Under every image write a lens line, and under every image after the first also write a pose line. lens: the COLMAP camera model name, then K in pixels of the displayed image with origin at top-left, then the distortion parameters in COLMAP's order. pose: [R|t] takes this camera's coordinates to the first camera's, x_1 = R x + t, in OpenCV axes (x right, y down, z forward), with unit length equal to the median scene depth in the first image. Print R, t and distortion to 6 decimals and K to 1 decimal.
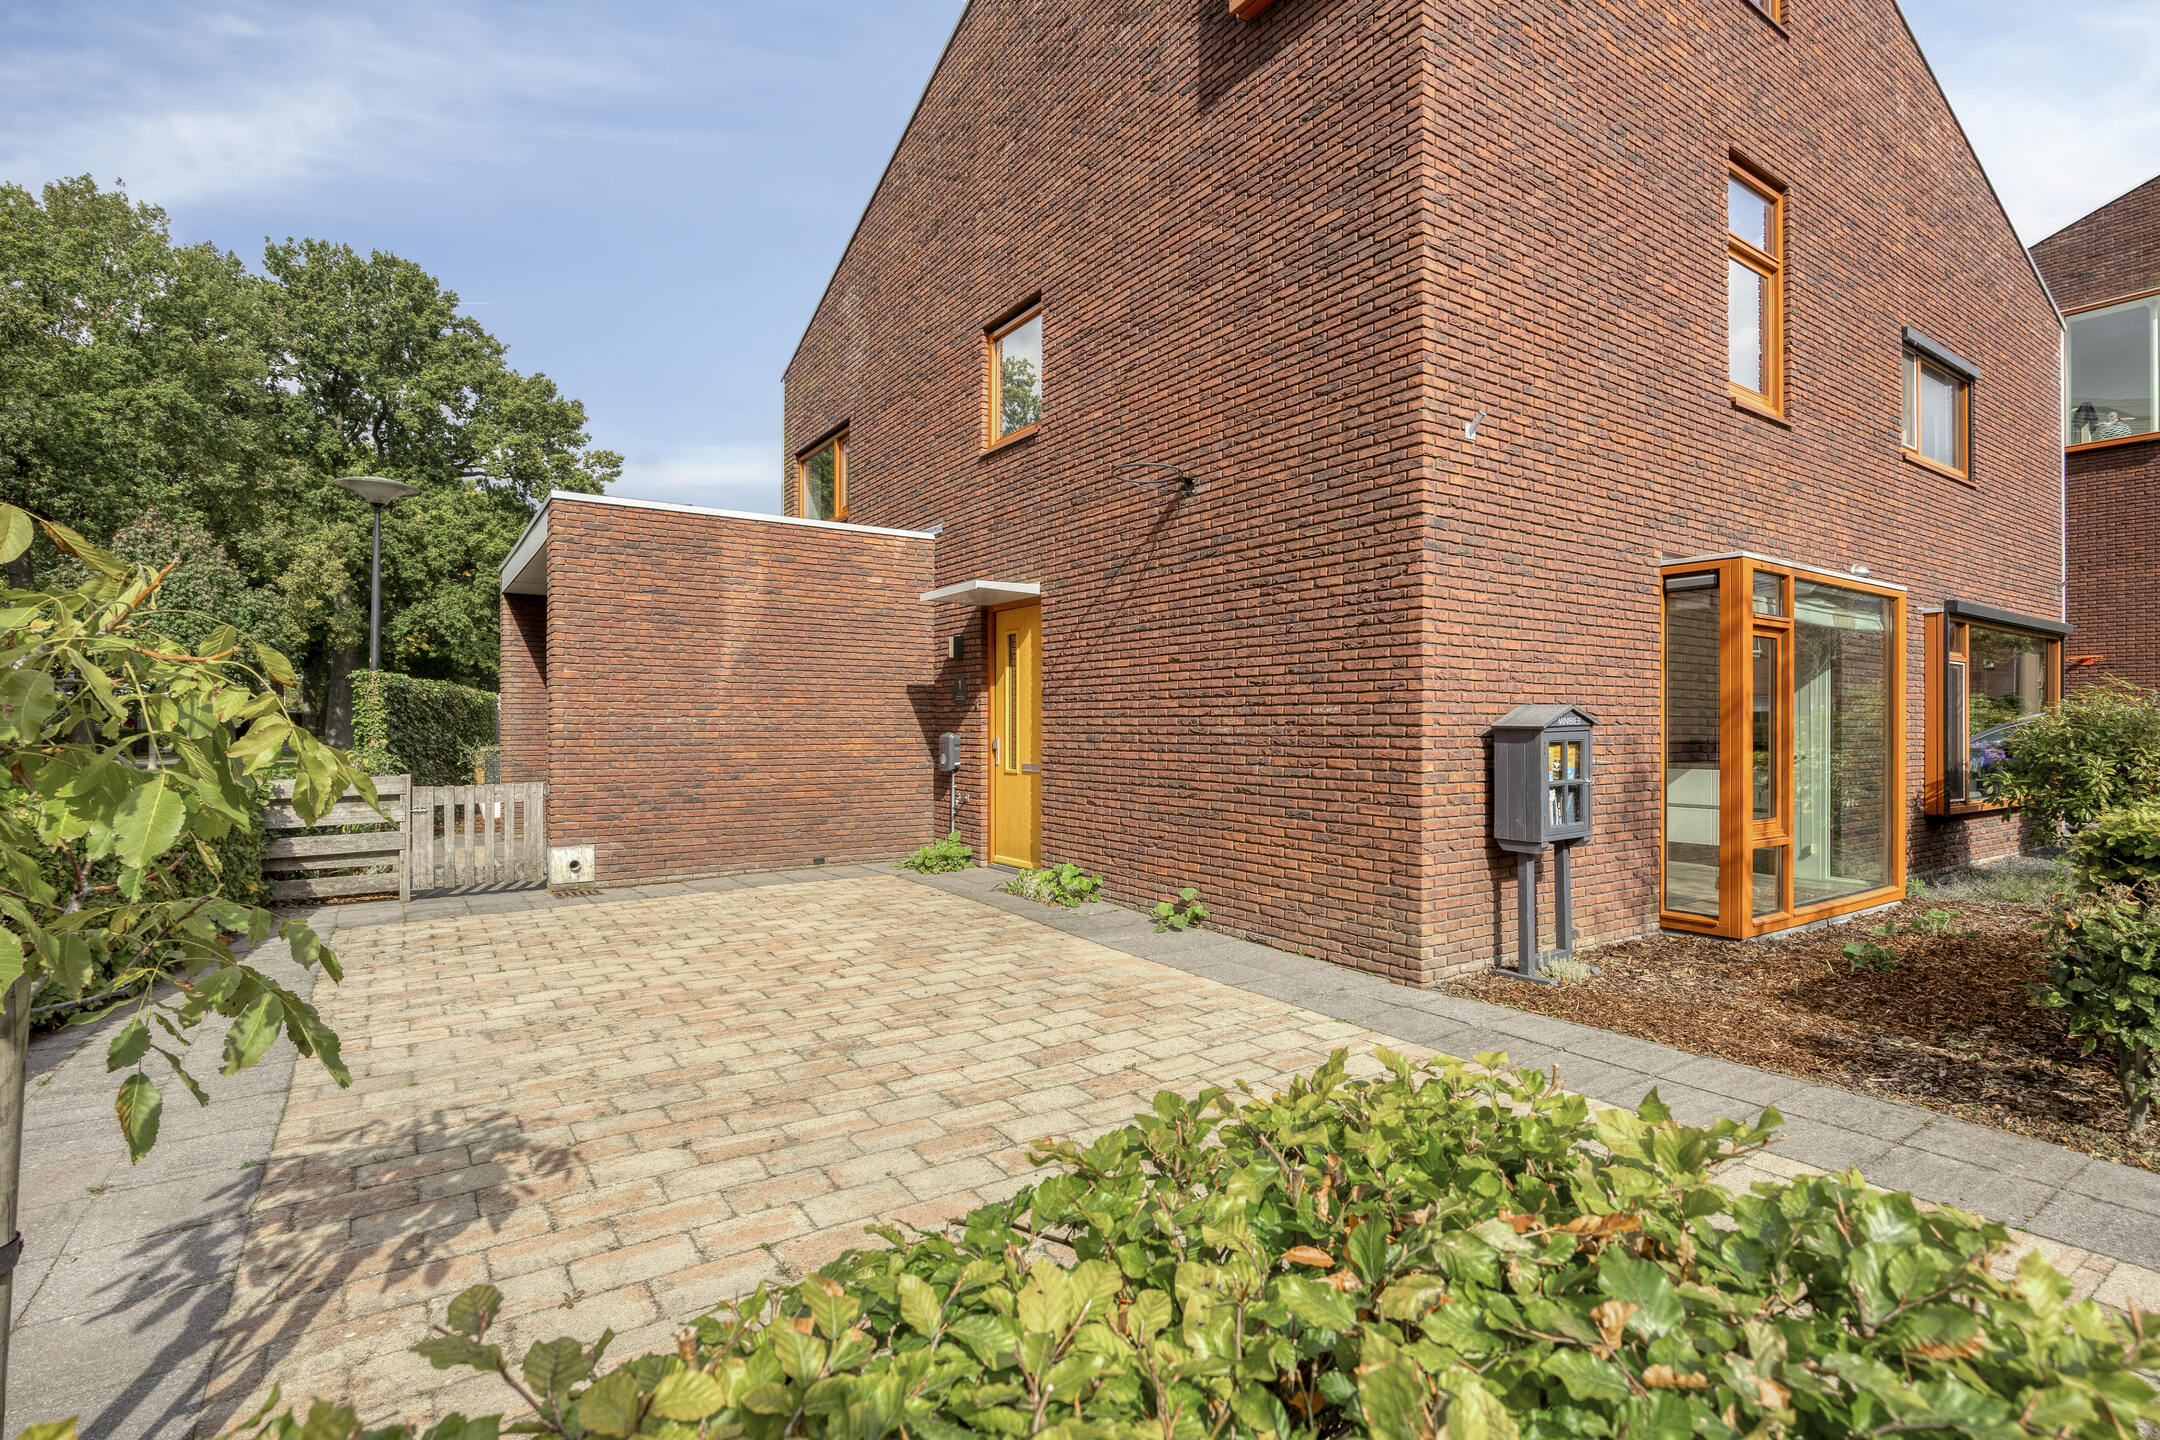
lens RADIAL K [[1031.0, 0, 1080.0], [0, 1031.0, 720.0], [0, 0, 1]] dist [-0.011786, -0.000711]
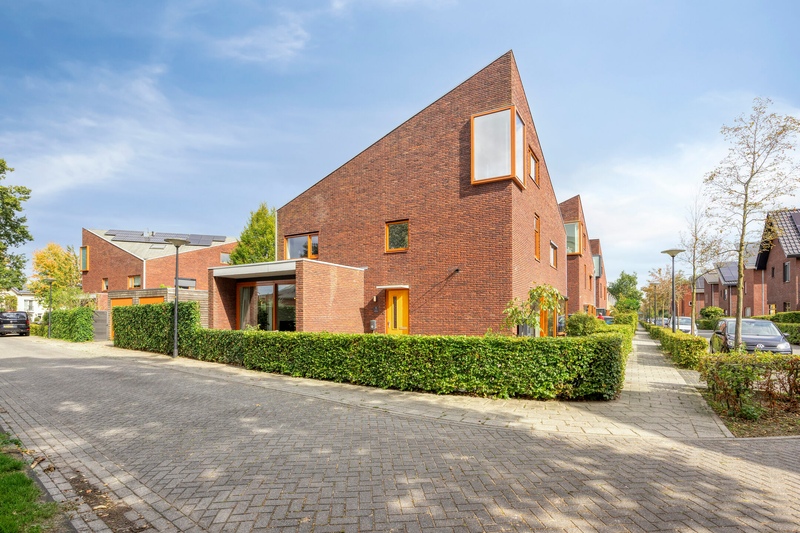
lens RADIAL K [[429.1, 0, 401.5], [0, 429.1, 314.9], [0, 0, 1]] dist [-0.005778, -0.001314]
pose [[0.886083, 0.005238, 0.463498, -0.712705], [-0.002494, 0.999976, -0.006534, 0.003310], [-0.463520, 0.004634, 0.886074, -0.475090]]
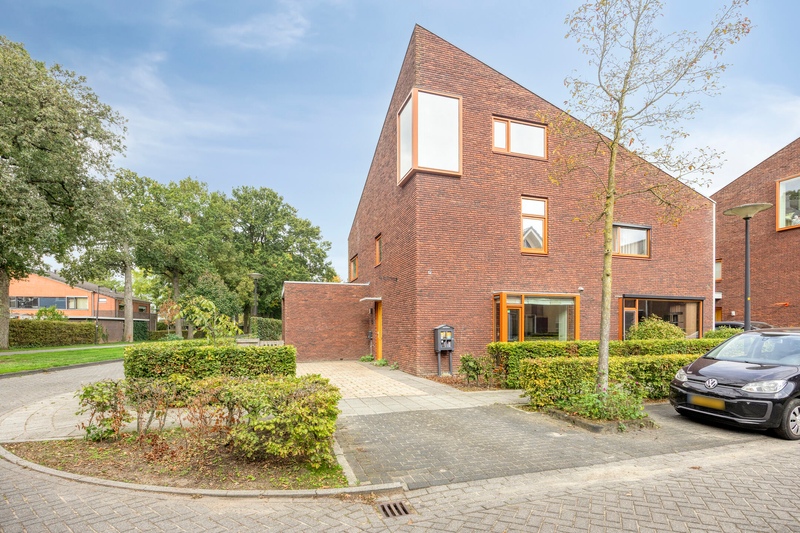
lens RADIAL K [[410.1, 0, 405.1], [0, 410.1, 330.8], [0, 0, 1]] dist [-0.003603, -0.000520]
pose [[0.962528, -0.000641, -0.271181, 0.428824], [0.002991, 0.999961, 0.008254, -0.000038], [0.271165, -0.008756, 0.962493, -0.548995]]
